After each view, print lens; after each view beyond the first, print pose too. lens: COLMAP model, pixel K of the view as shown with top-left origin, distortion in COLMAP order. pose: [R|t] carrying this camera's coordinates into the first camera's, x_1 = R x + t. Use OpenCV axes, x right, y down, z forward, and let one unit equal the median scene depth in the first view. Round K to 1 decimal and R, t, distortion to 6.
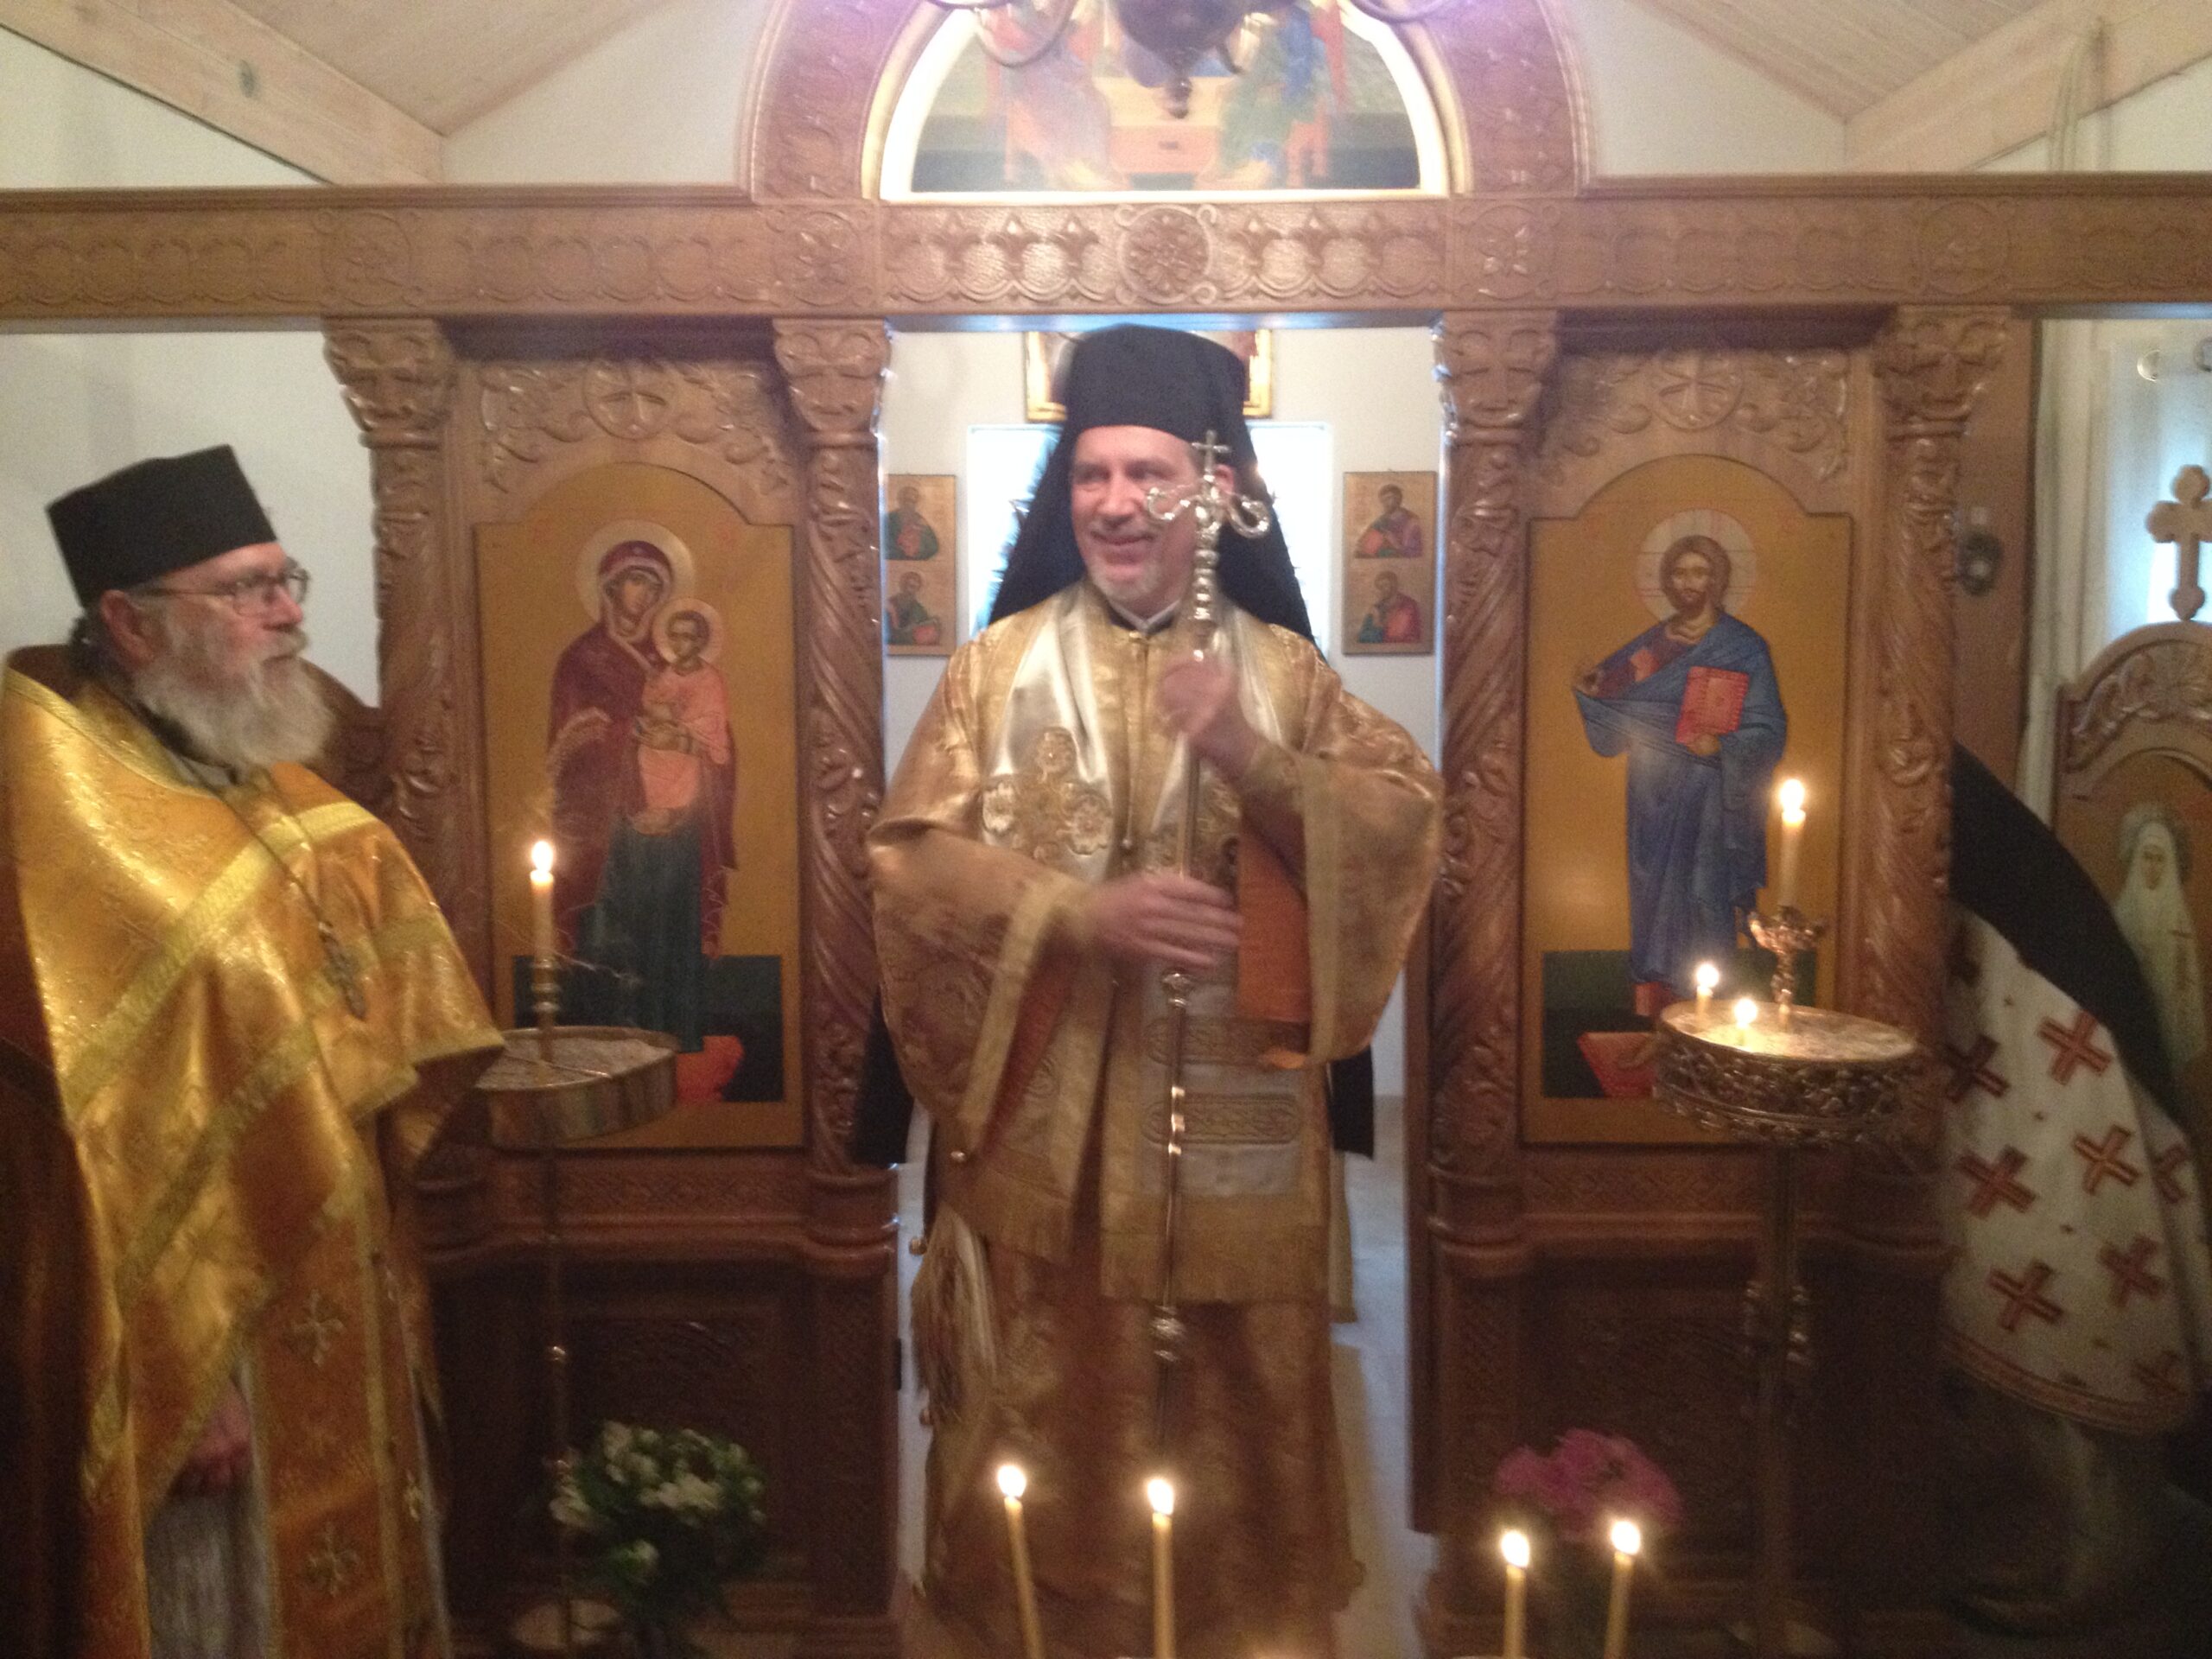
lens RADIAL K [[2149.6, 0, 1051.3], [0, 2149.6, 841.6], [0, 0, 1]] dist [0.162554, -0.312149]
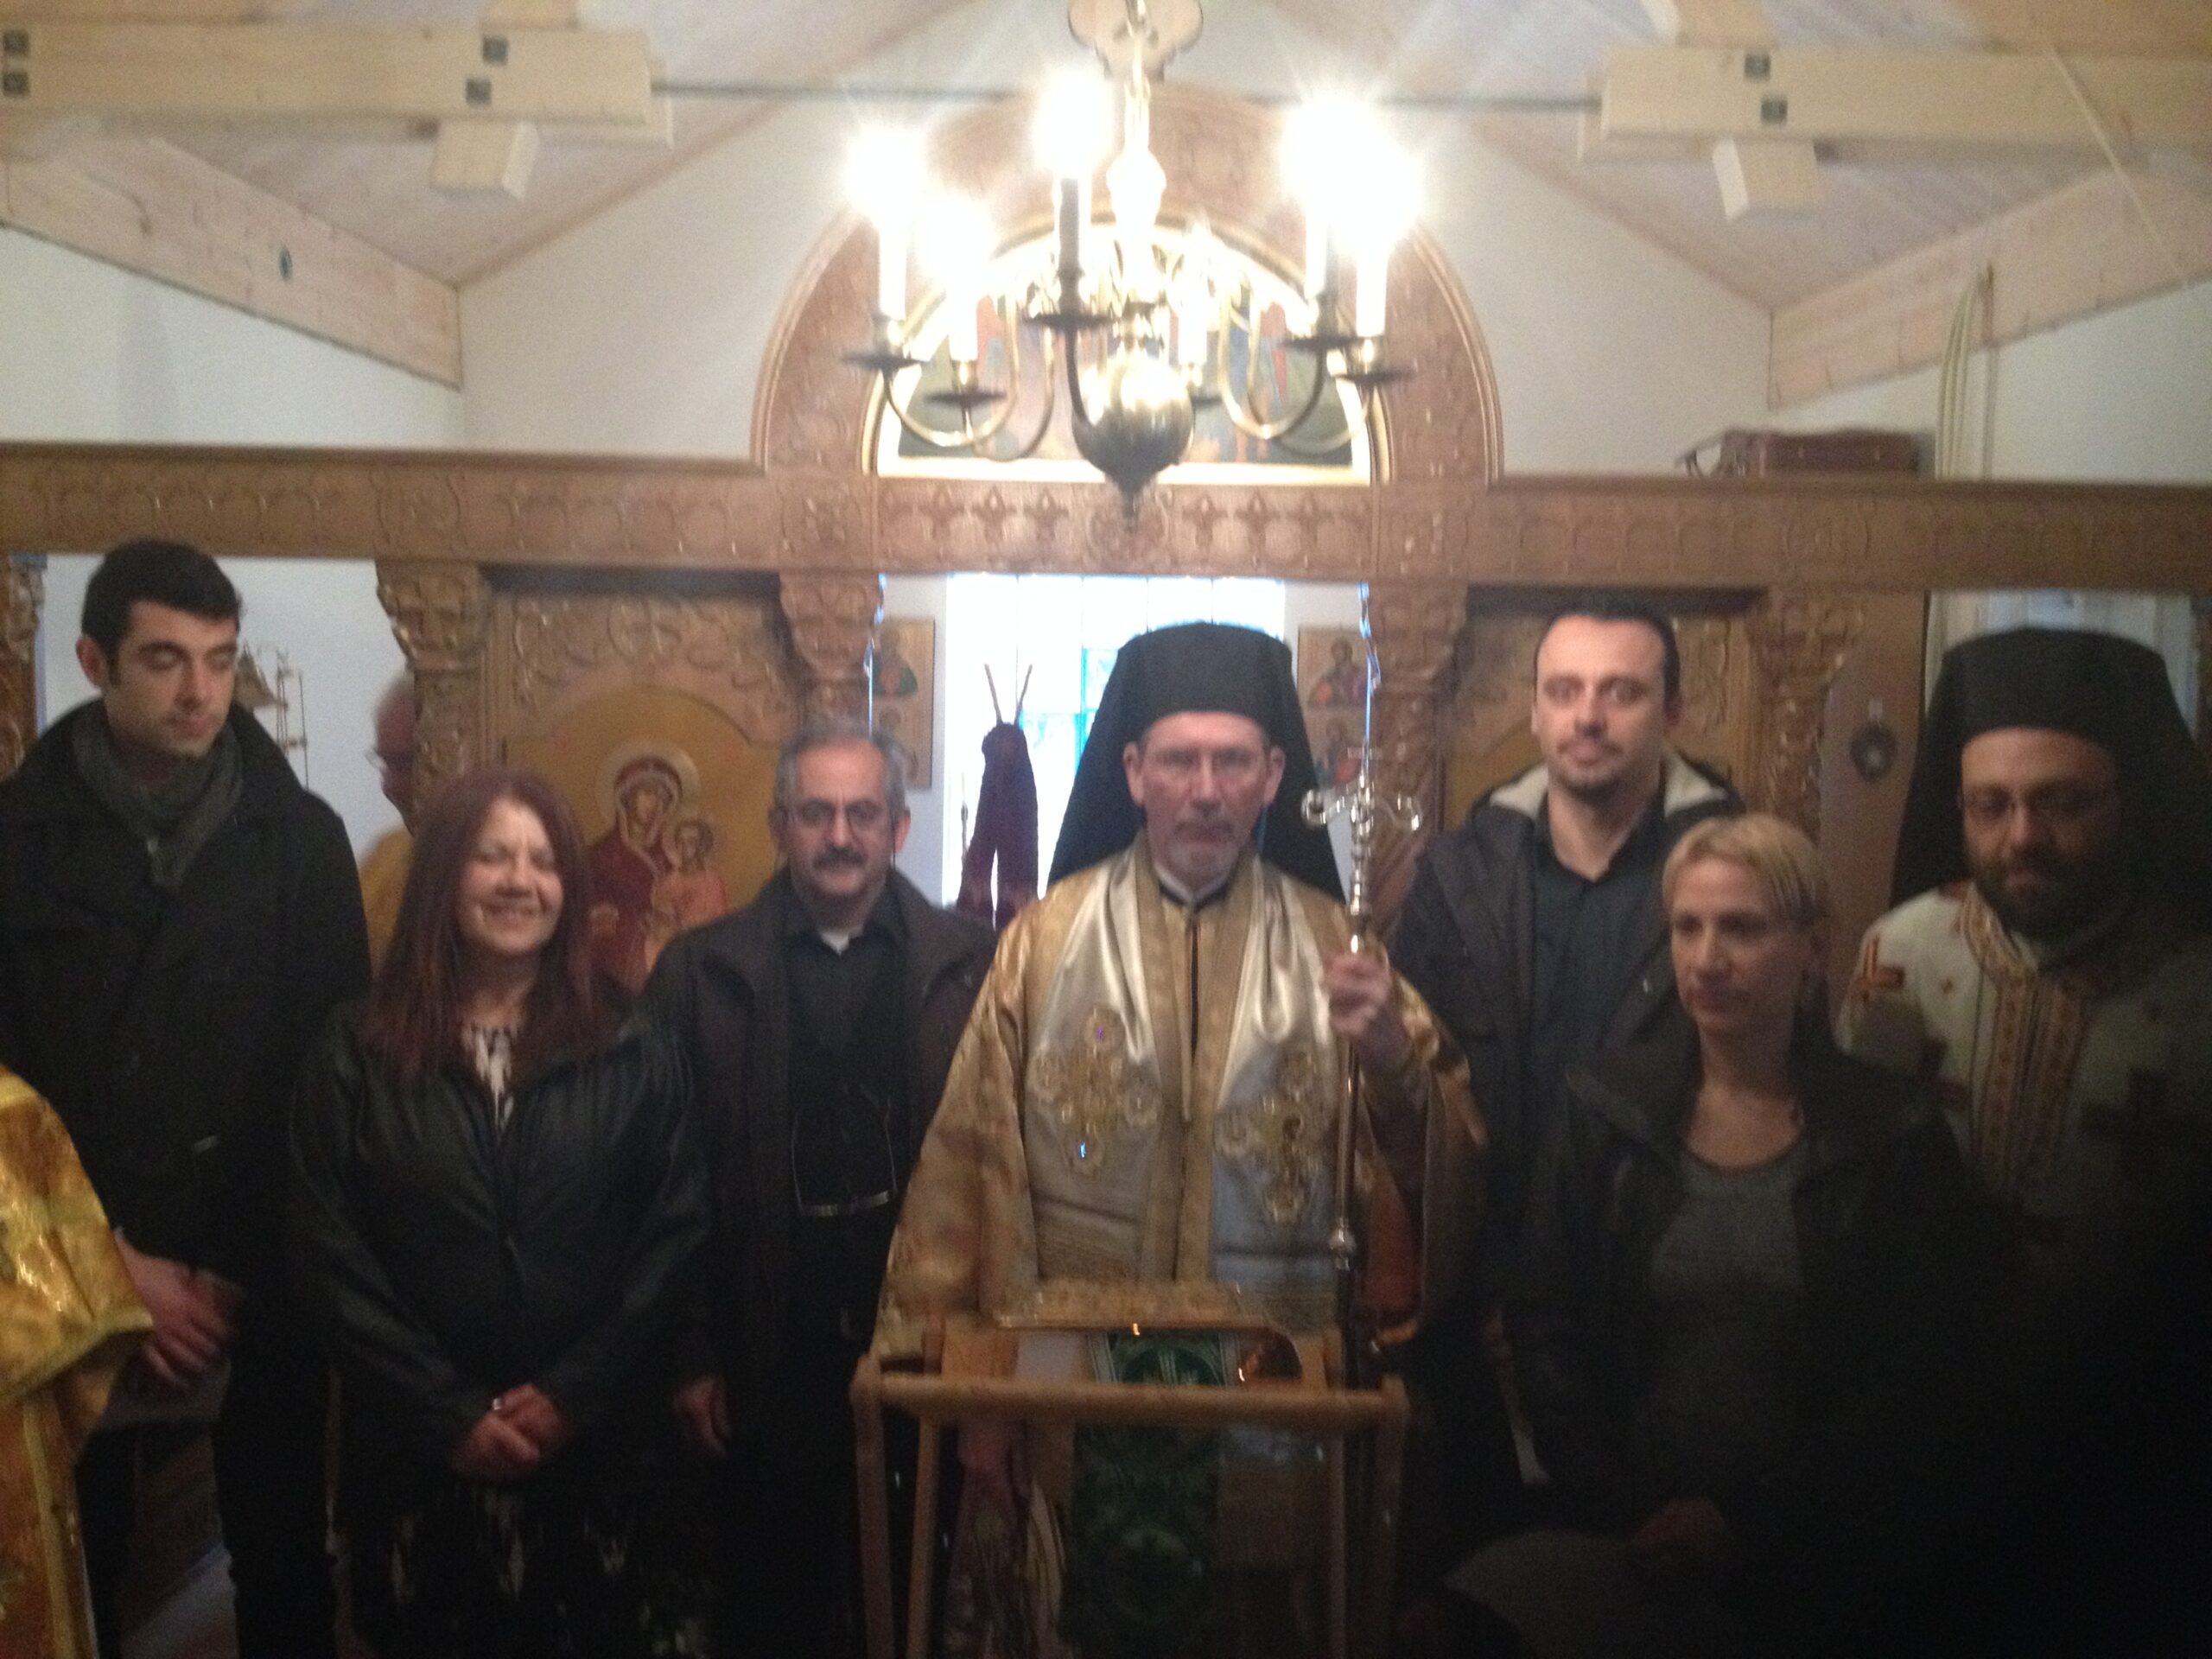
lens RADIAL K [[2149.6, 0, 1051.3], [0, 2149.6, 841.6], [0, 0, 1]] dist [0.162554, -0.312149]
pose [[0.999633, 0.022727, 0.014756, 0.000608], [-0.022405, 0.999515, -0.021638, -0.077152], [-0.015241, 0.021300, 0.999657, -0.120328]]
